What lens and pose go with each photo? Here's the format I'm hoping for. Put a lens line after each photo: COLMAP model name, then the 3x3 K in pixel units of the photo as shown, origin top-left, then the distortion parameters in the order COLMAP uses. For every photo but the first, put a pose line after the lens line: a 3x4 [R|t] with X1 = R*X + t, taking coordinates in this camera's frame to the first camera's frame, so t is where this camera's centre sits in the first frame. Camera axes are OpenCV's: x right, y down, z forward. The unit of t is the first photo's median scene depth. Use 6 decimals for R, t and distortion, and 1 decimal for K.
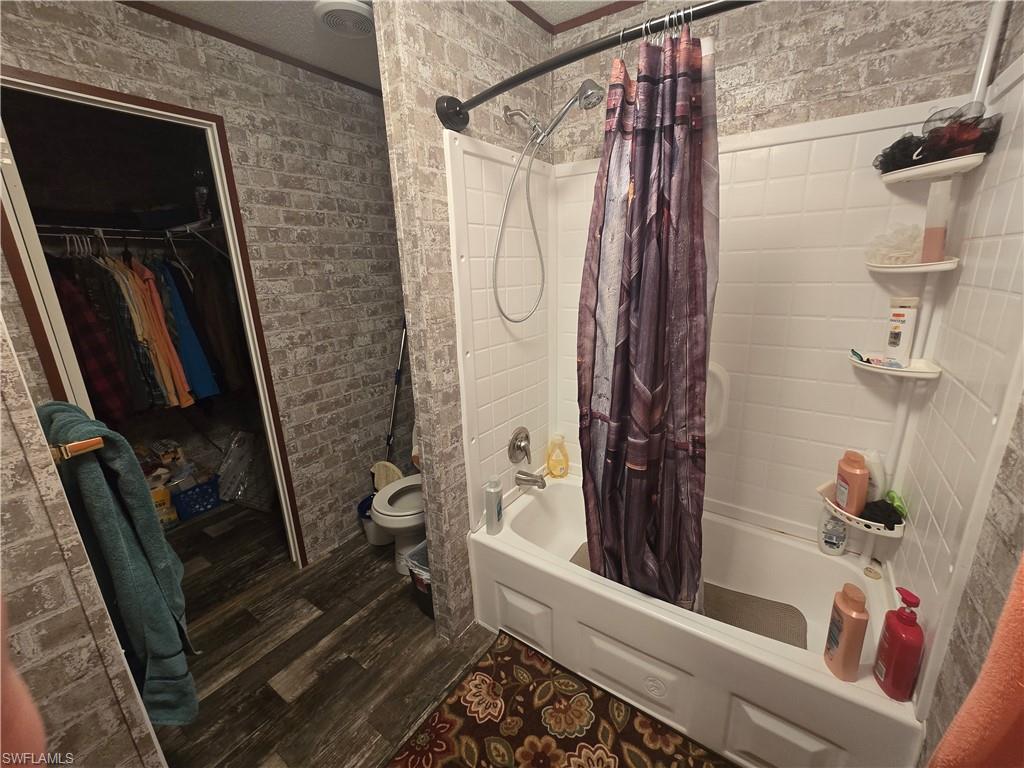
lens RADIAL K [[424.8, 0, 513.7], [0, 424.8, 384.7], [0, 0, 1]] dist [-0.003698, 0.001435]
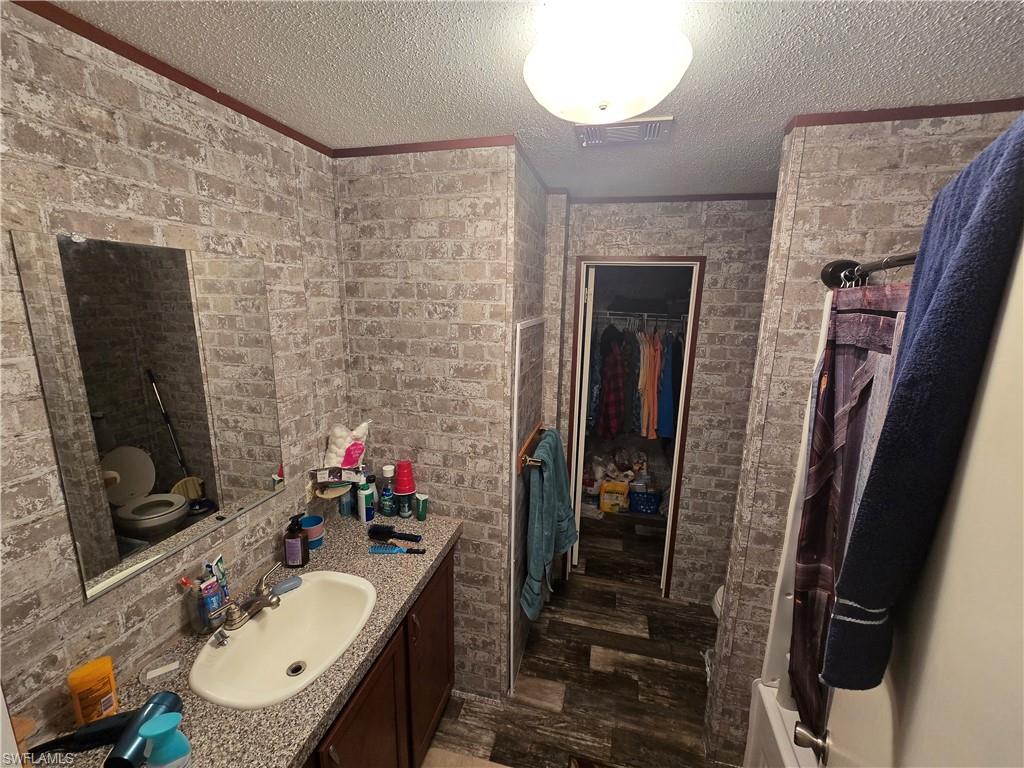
lens RADIAL K [[424.8, 0, 510.0], [0, 424.8, 380.8], [0, 0, 1]] dist [-0.003698, 0.001435]
pose [[0.344691, 0.228230, -0.910549, 0.387394], [-0.278317, 0.951227, 0.133068, -0.242456], [0.896508, 0.207554, 0.391400, -0.005796]]
